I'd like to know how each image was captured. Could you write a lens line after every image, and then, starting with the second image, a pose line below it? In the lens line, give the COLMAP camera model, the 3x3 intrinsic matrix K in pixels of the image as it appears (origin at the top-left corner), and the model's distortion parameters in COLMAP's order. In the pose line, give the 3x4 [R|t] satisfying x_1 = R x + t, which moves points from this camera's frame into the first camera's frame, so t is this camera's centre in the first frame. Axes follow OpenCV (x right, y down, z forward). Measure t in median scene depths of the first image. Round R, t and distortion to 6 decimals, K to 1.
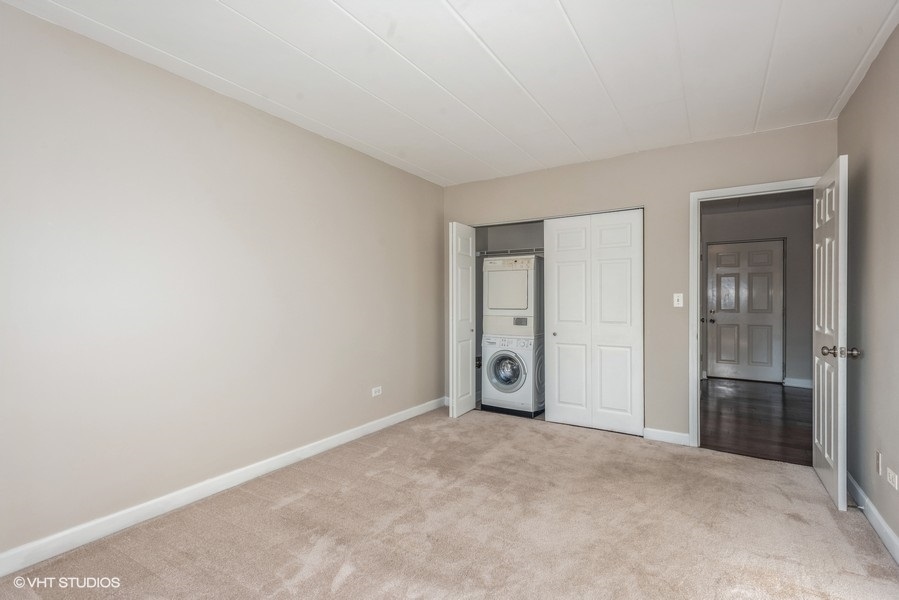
lens RADIAL K [[421.7, 0, 449.6], [0, 421.7, 302.0], [0, 0, 1]] dist [0.007776, -0.000709]
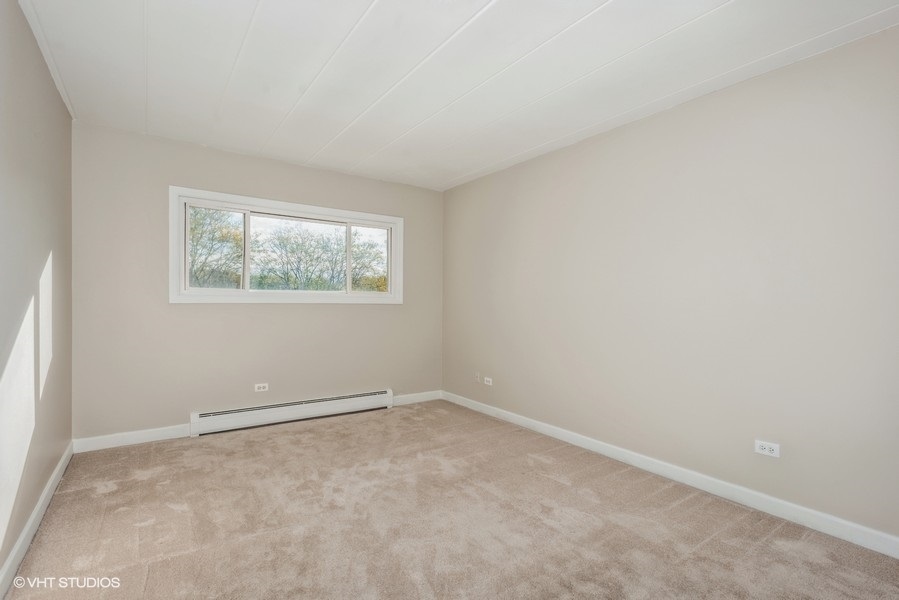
lens RADIAL K [[421.7, 0, 449.6], [0, 421.7, 302.0], [0, 0, 1]] dist [0.007776, -0.000709]
pose [[-0.383521, 0.008631, -0.923492, 0.643391], [-0.009459, 0.999867, 0.013273, -0.000559], [0.923484, 0.013826, -0.383388, 0.932072]]
